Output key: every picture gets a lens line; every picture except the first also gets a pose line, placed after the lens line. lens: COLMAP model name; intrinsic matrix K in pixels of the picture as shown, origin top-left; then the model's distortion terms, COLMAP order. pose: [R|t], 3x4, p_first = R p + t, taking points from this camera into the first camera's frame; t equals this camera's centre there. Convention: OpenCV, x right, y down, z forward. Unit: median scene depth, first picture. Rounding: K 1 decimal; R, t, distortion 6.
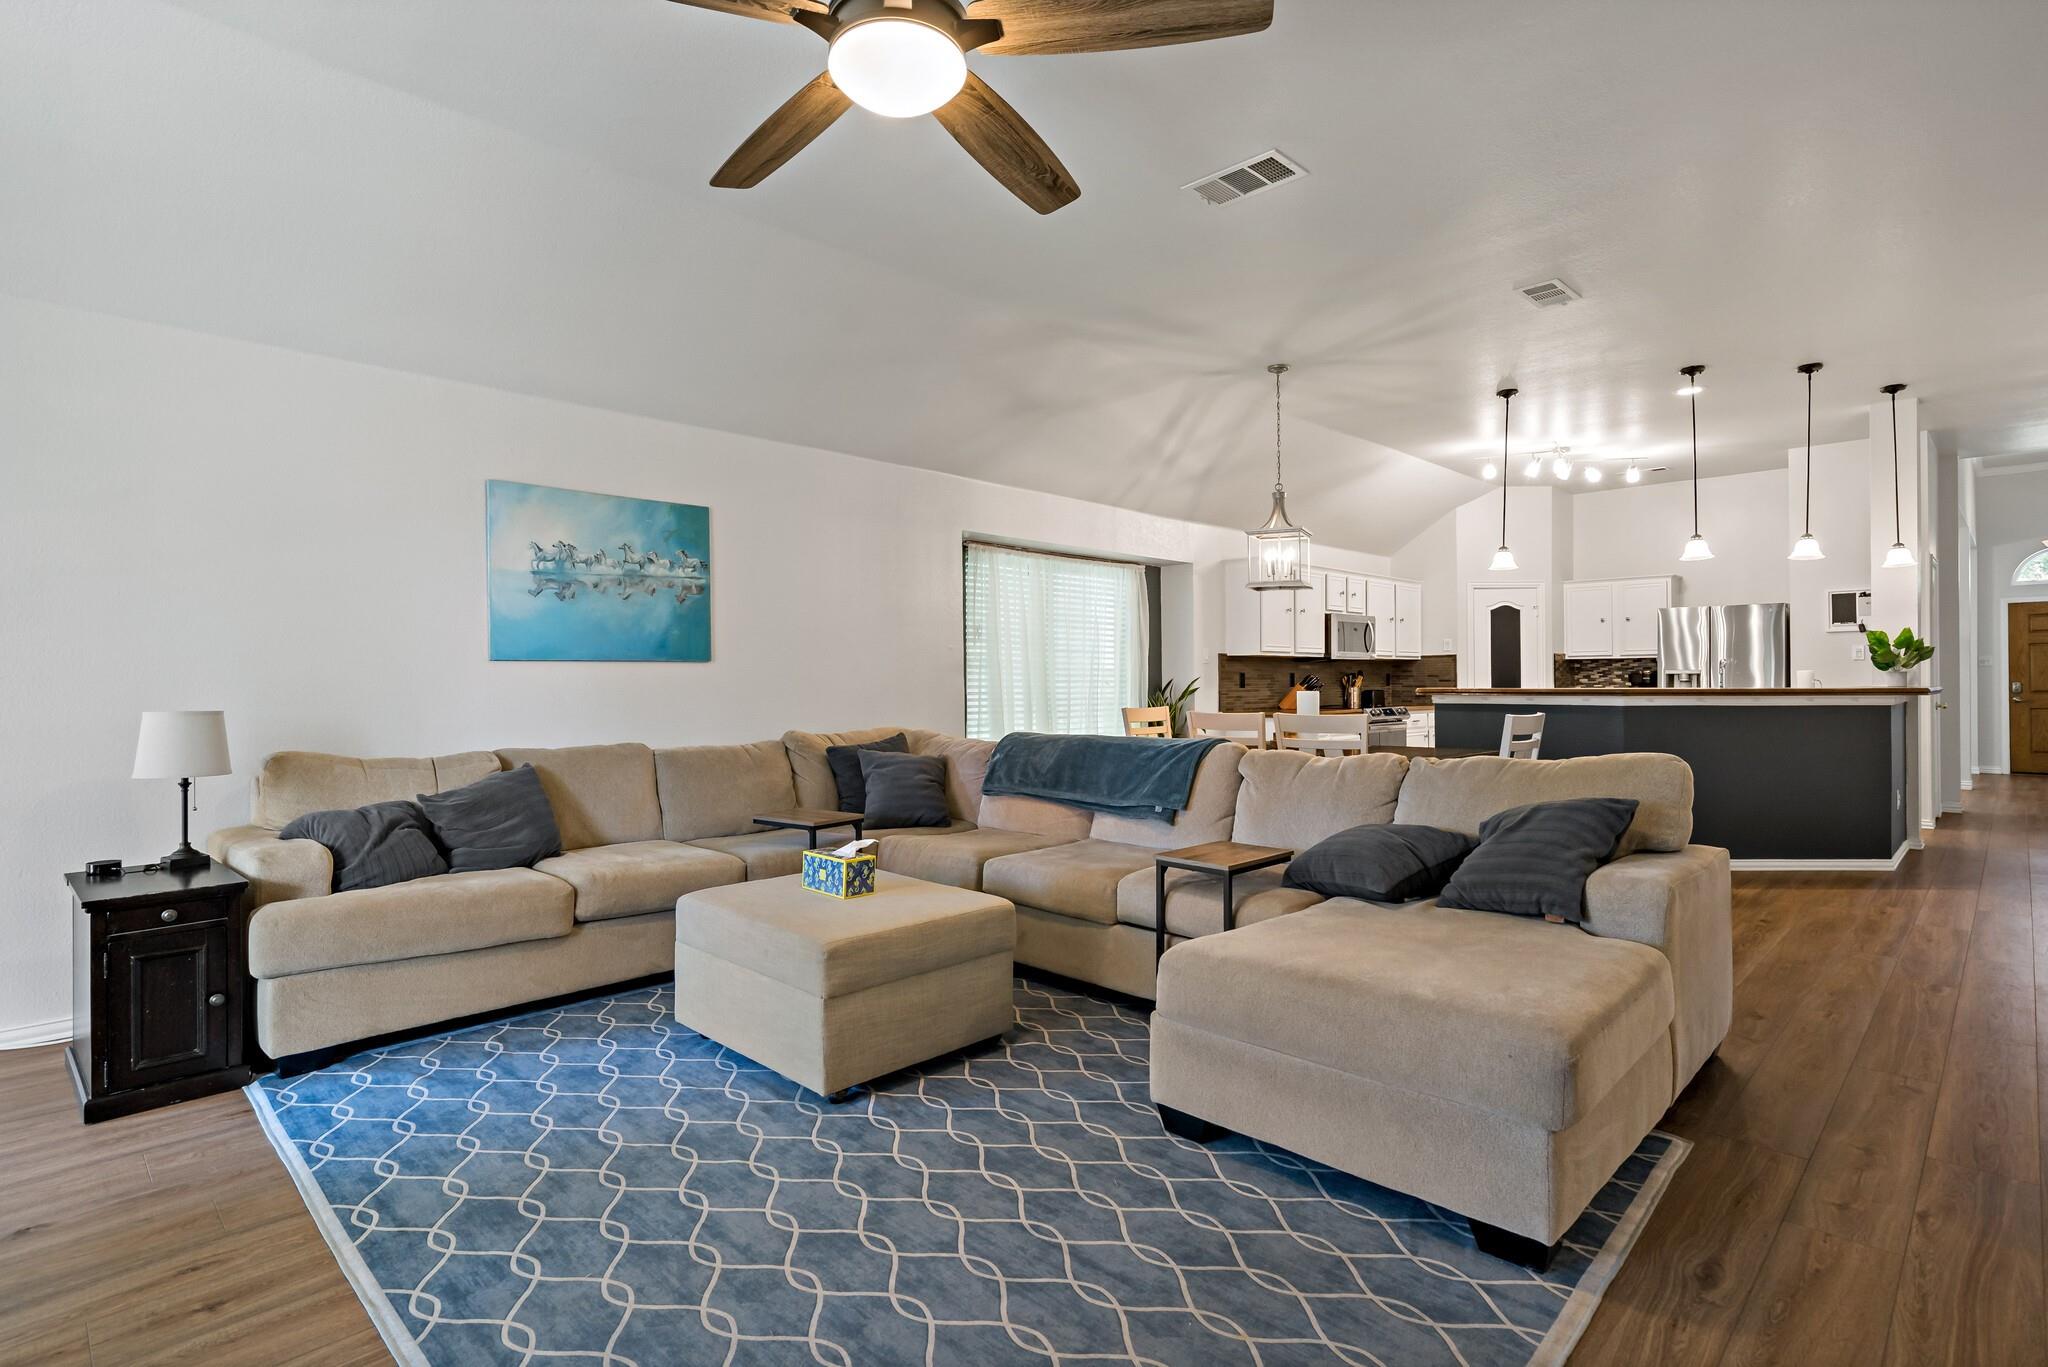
lens RADIAL K [[1008.8, 0, 1004.4], [0, 1008.8, 671.8], [0, 0, 1]] dist [-0.000756, 0.002950]
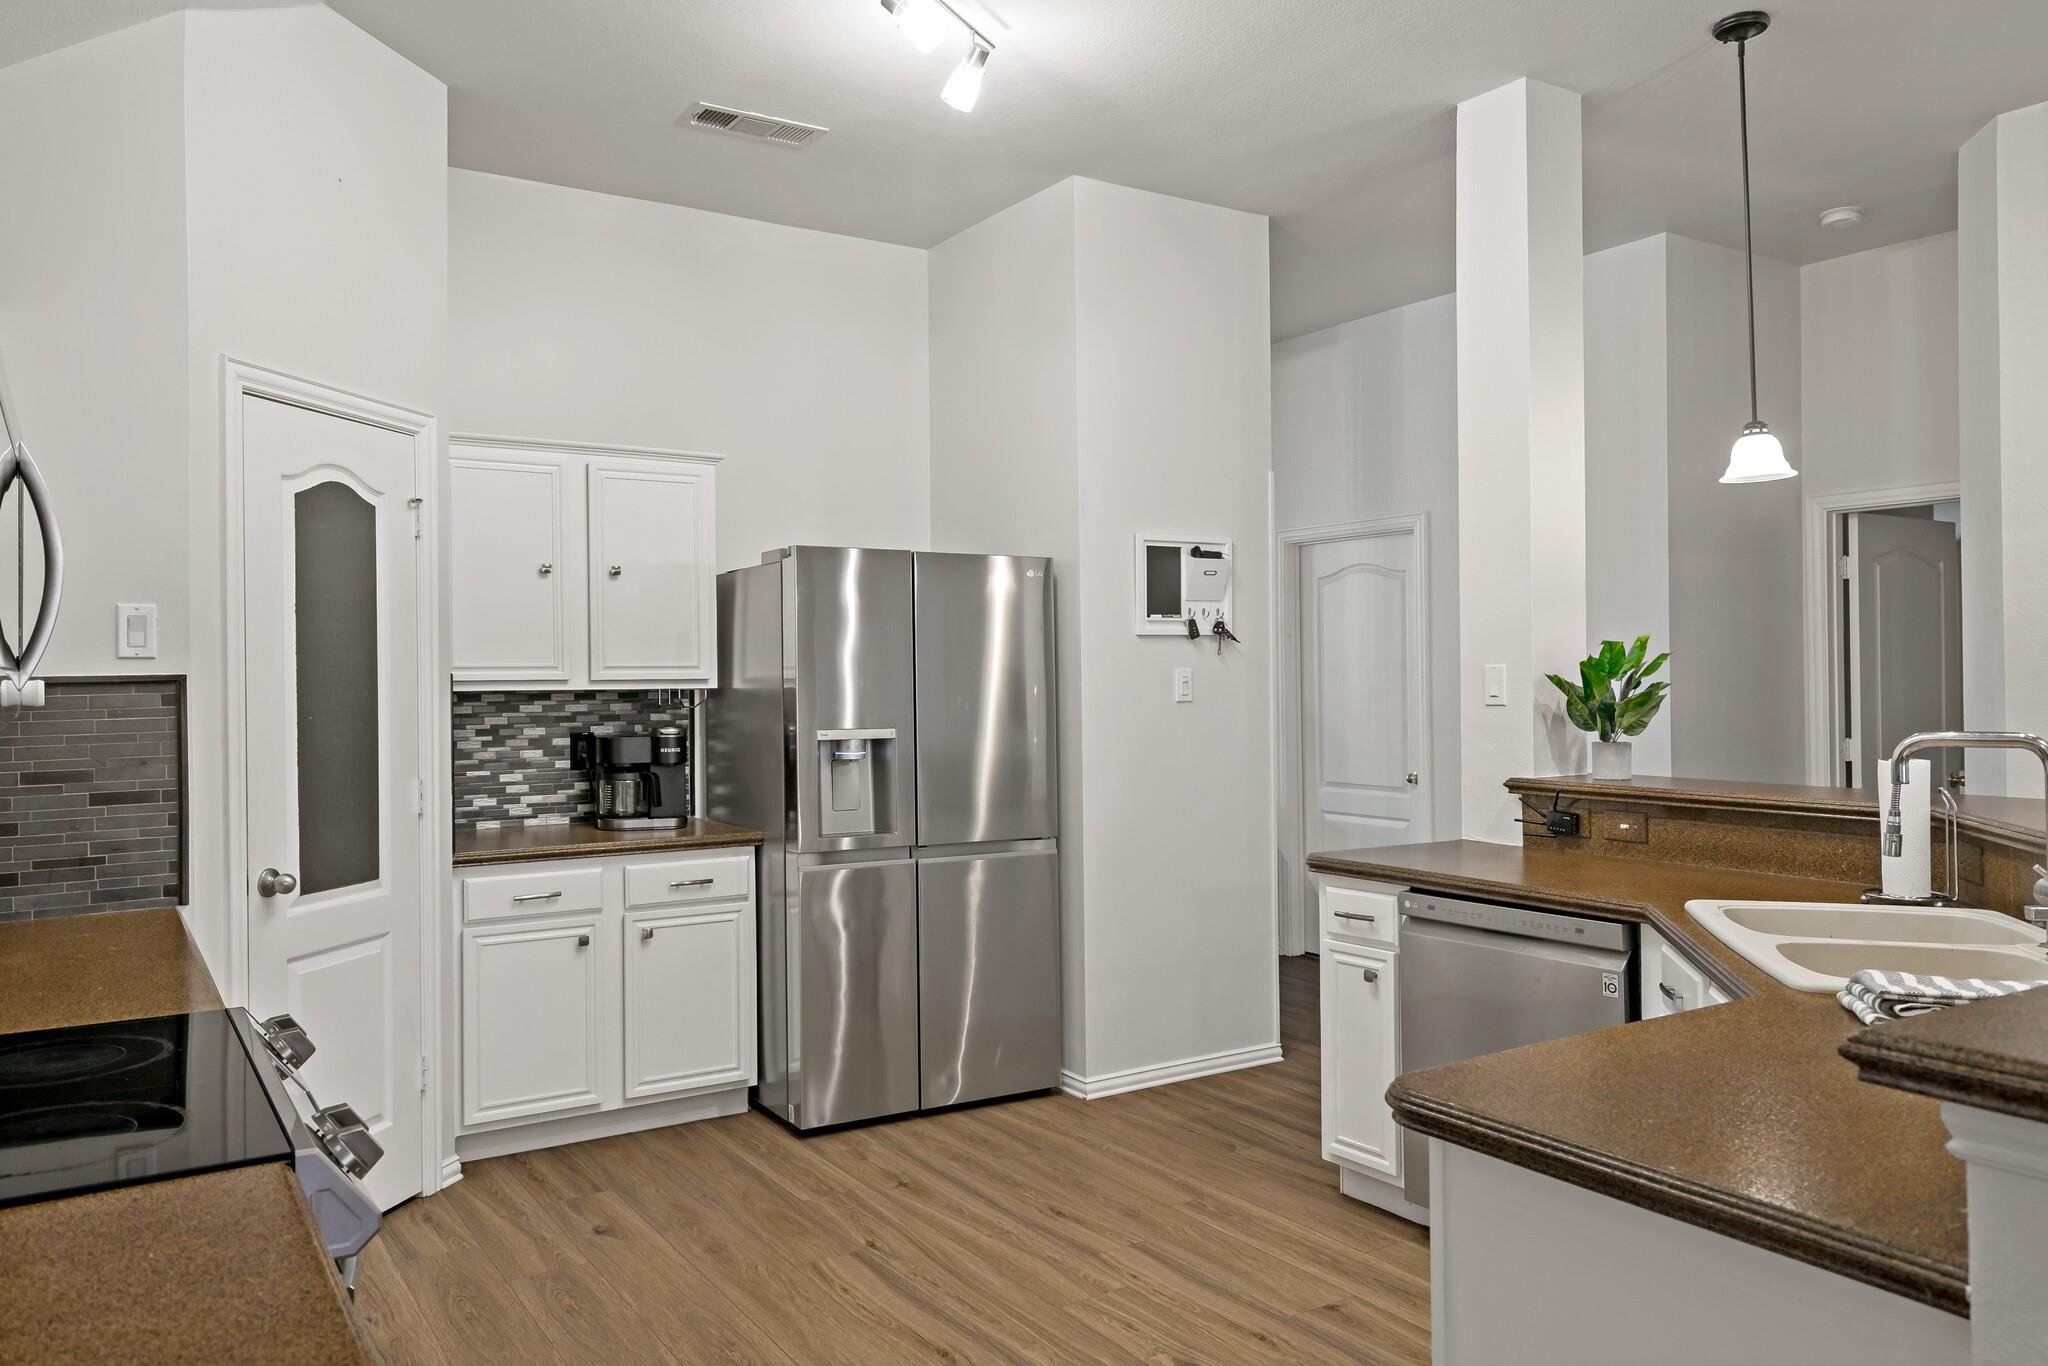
lens RADIAL K [[1450.5, 0, 1025.2], [0, 1450.5, 677.6], [0, 0, 1]] dist [-0.018292, -0.003097]
pose [[0.214320, 0.004375, 0.976754, 0.379824], [-0.003732, 0.999986, -0.003661, -0.033986], [-0.976756, -0.002860, 0.214334, 1.581153]]
